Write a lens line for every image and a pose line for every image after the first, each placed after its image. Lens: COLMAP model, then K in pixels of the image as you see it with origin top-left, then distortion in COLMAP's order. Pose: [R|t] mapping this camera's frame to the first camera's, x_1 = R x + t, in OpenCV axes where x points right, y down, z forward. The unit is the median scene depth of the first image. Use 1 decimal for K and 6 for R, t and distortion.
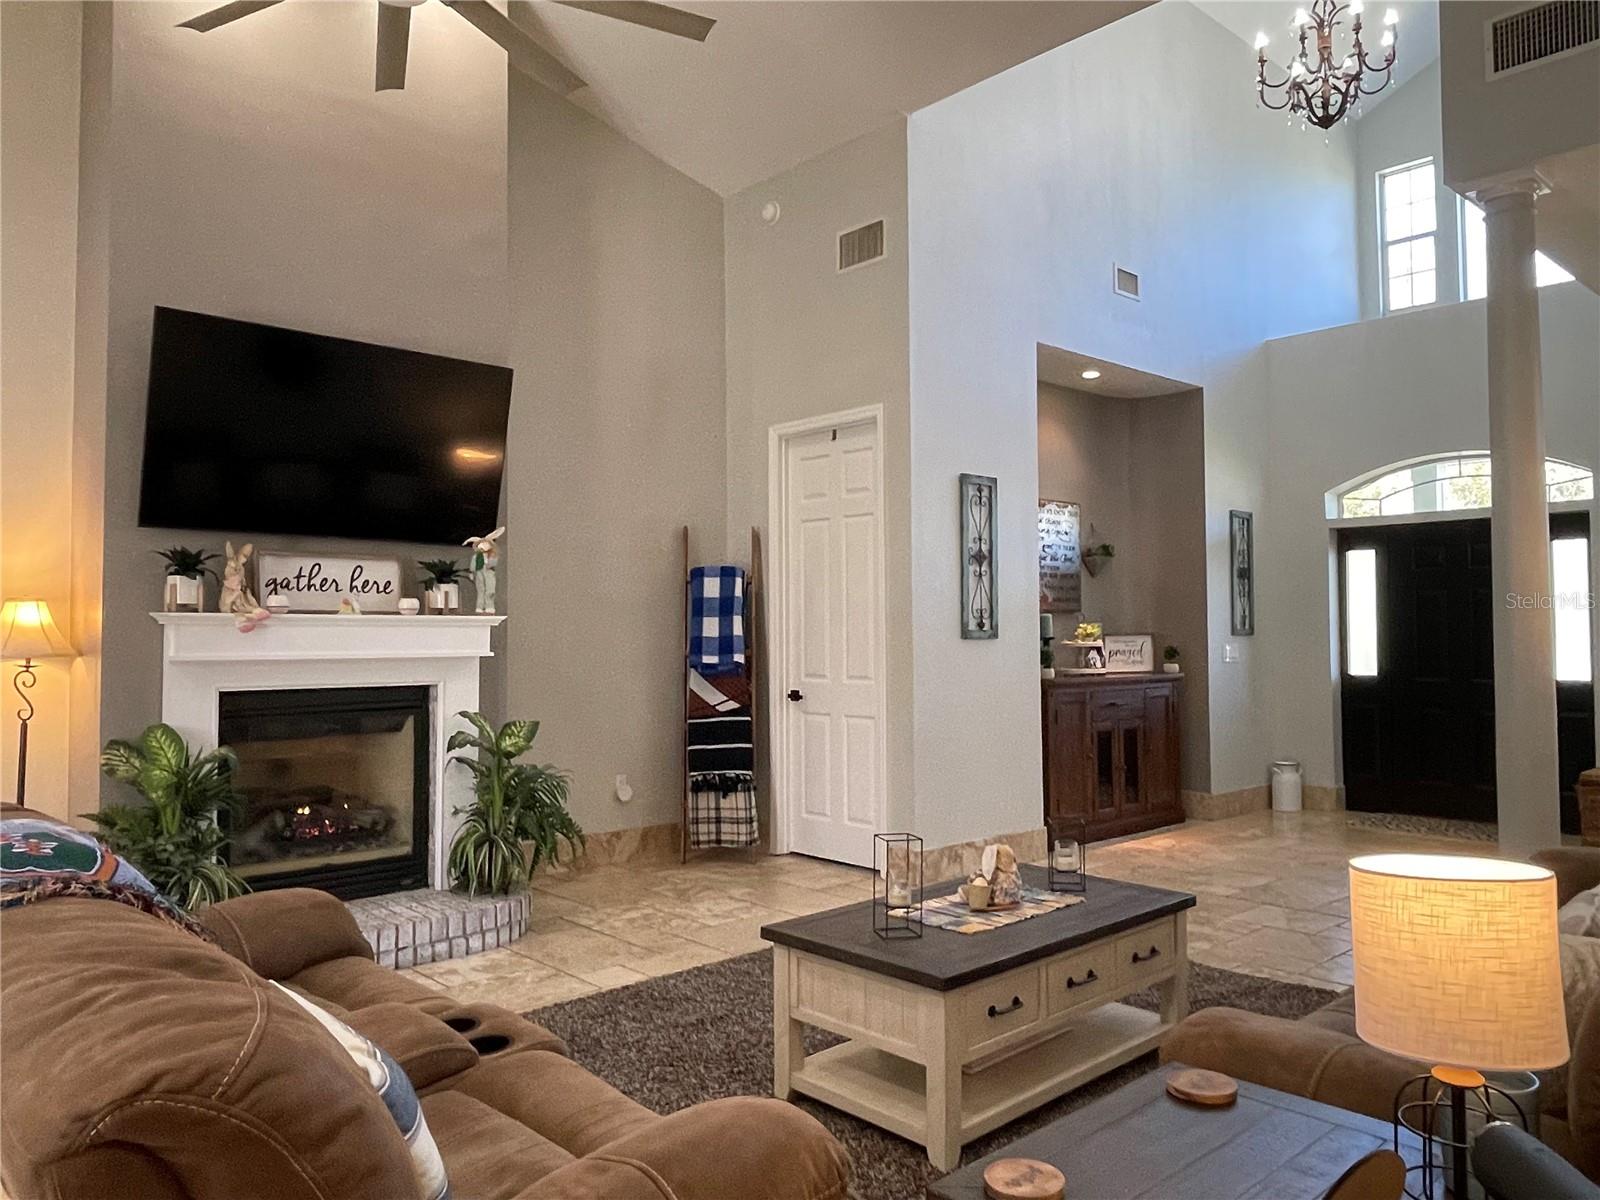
lens RADIAL K [[1121.1, 0, 800.0], [0, 1121.1, 600.0], [0, 0, 1]] dist [0.024561, -0.075203]
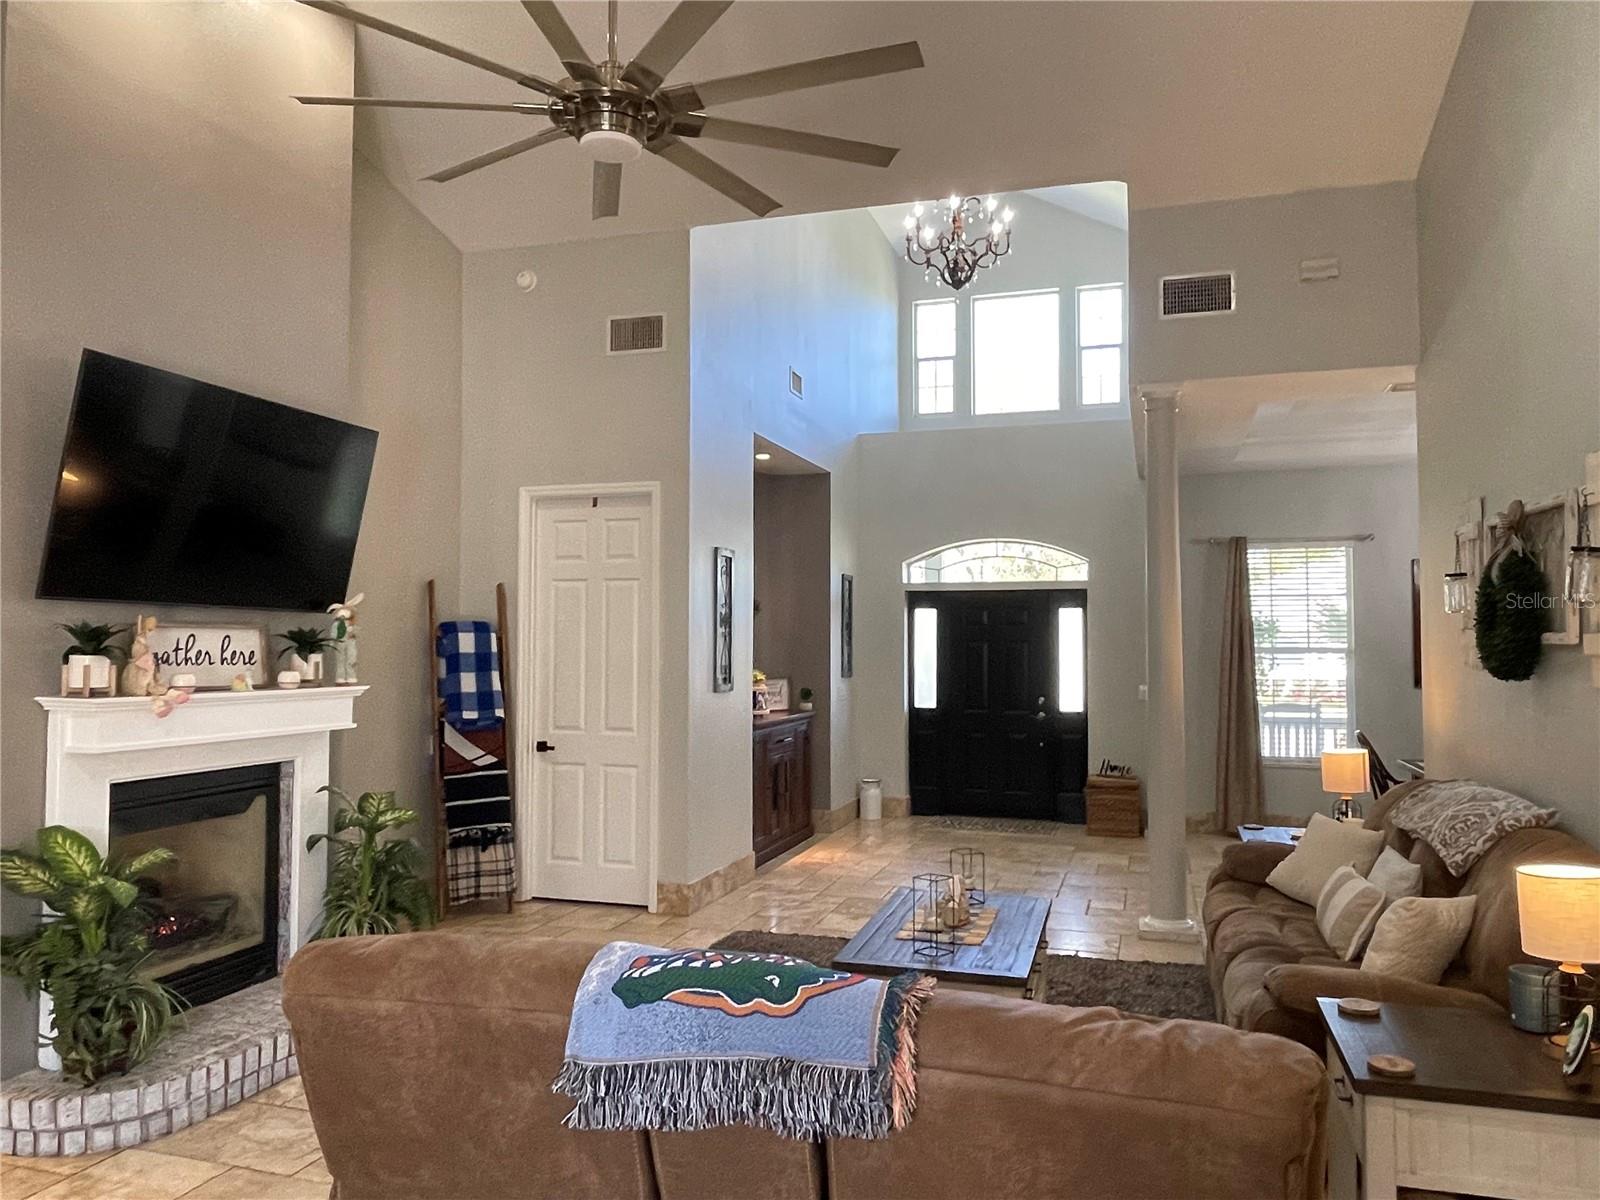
lens RADIAL K [[1121.1, 0, 800.0], [0, 1121.1, 600.0], [0, 0, 1]] dist [0.024561, -0.075203]
pose [[0.859278, 0.025850, 0.510855, -0.346938], [-0.021047, 0.999663, -0.015184, -0.041749], [-0.511075, 0.002296, 0.859533, -0.020460]]
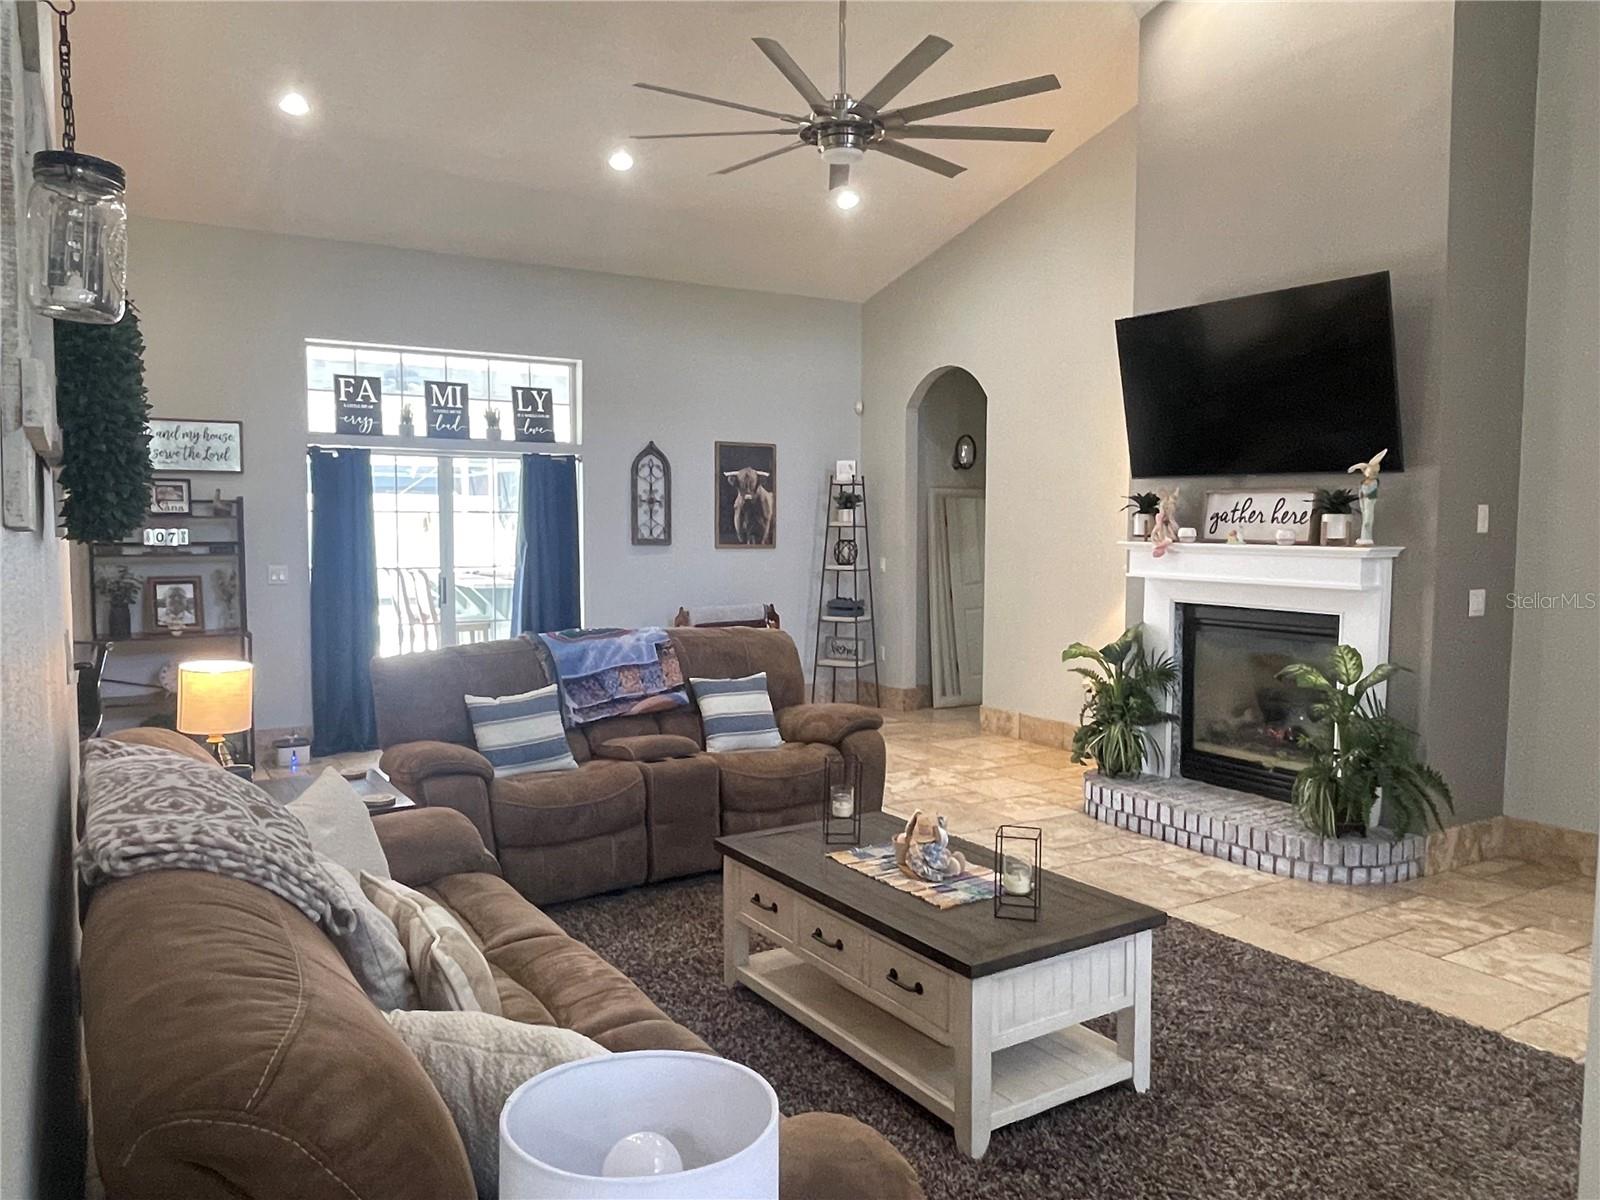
lens RADIAL K [[1121.1, 0, 800.0], [0, 1121.1, 600.0], [0, 0, 1]] dist [0.024561, -0.075203]
pose [[-0.174213, 0.073132, -0.981989, 0.574300], [0.025451, 0.997240, 0.069752, -0.015178], [0.984379, -0.012841, -0.175593, 0.551353]]
